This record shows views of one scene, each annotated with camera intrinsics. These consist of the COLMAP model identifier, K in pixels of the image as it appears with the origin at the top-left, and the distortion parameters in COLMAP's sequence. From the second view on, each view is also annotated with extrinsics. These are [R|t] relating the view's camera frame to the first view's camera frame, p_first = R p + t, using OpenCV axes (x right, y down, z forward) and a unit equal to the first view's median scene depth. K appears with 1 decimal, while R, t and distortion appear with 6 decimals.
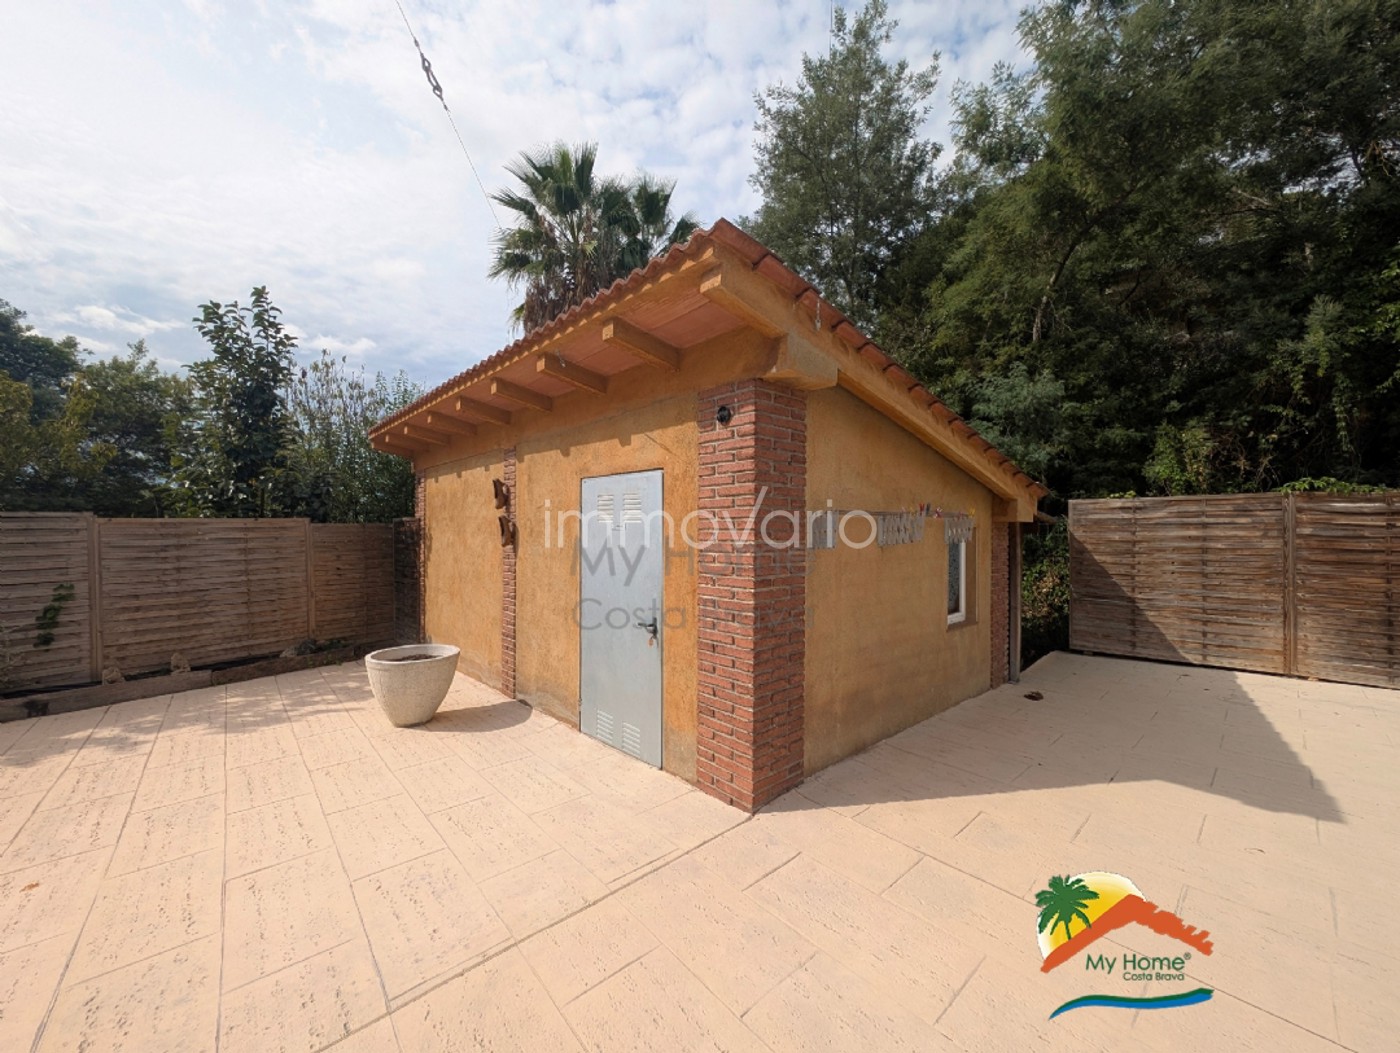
lens RADIAL K [[532.9, 0, 703.5], [0, 532.9, 521.4], [0, 0, 1]] dist [-0.001583, -0.000151]
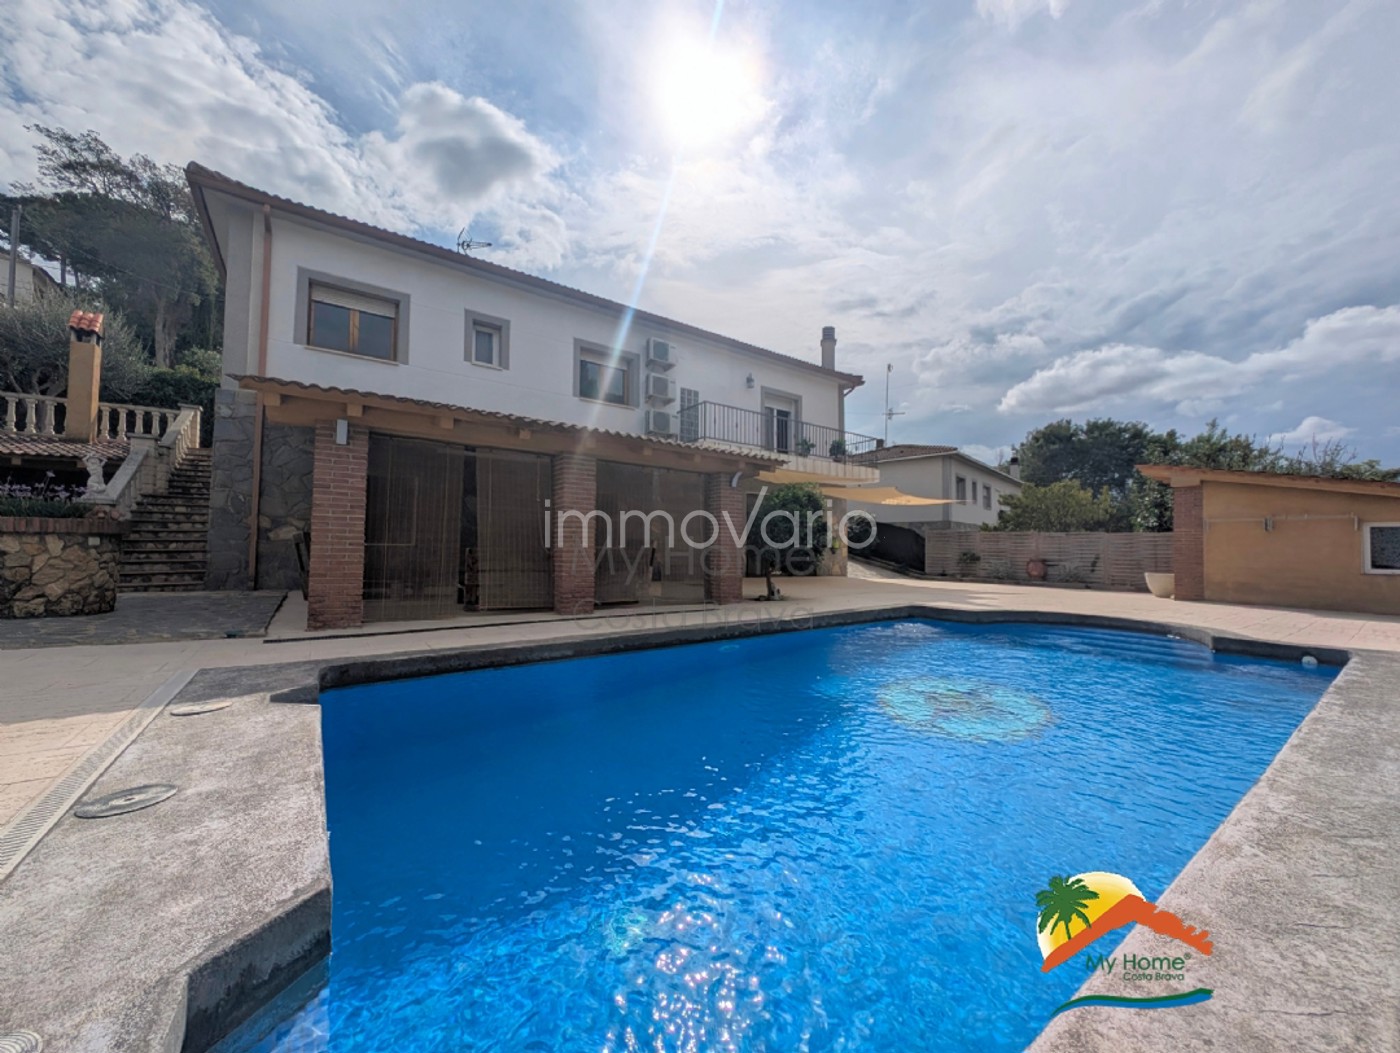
lens RADIAL K [[532.9, 0, 702.2], [0, 532.9, 526.5], [0, 0, 1]] dist [-0.001583, -0.000151]
pose [[-0.106476, -0.045143, -0.993290, 1.469249], [-0.003423, 0.998980, -0.045035, 0.069774], [0.994309, -0.001395, -0.106522, -0.670381]]
